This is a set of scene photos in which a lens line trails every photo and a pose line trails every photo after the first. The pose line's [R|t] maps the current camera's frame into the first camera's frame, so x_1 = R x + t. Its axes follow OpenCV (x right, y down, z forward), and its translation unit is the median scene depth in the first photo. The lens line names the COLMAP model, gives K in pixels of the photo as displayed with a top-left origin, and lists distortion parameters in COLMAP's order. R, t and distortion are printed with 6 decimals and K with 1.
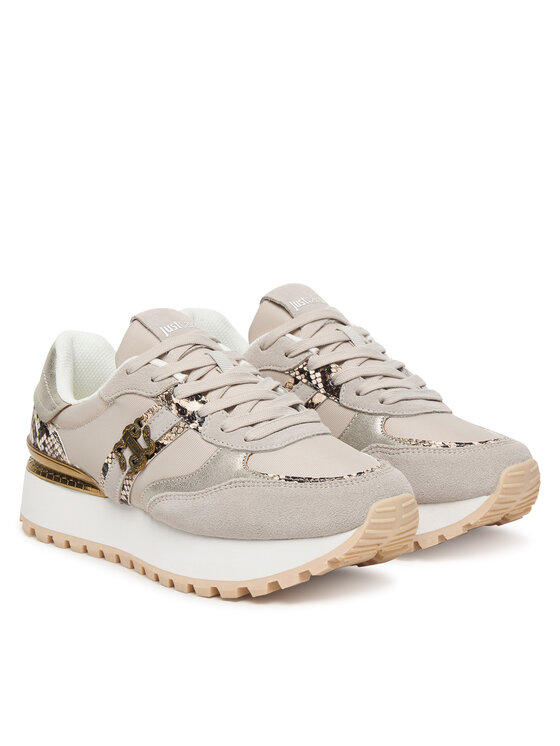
lens RADIAL K [[2005.9, 0, 279.9], [0, 2005.9, 373.0], [0, 0, 1]] dist [-0.004844, 0.000000]
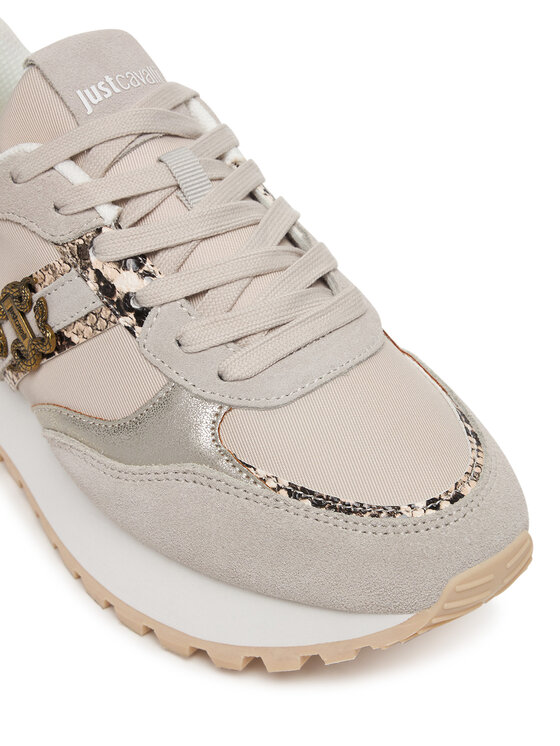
lens RADIAL K [[1407.8, 0, 280.3], [0, 1407.8, 372.9], [0, 0, 1]] dist [-0.038519, 0.000000]
pose [[0.996547, 0.081275, 0.016983, -0.007721], [-0.079452, 0.874041, 0.479312, -0.142114], [0.024112, -0.479007, 0.877480, 0.665327]]
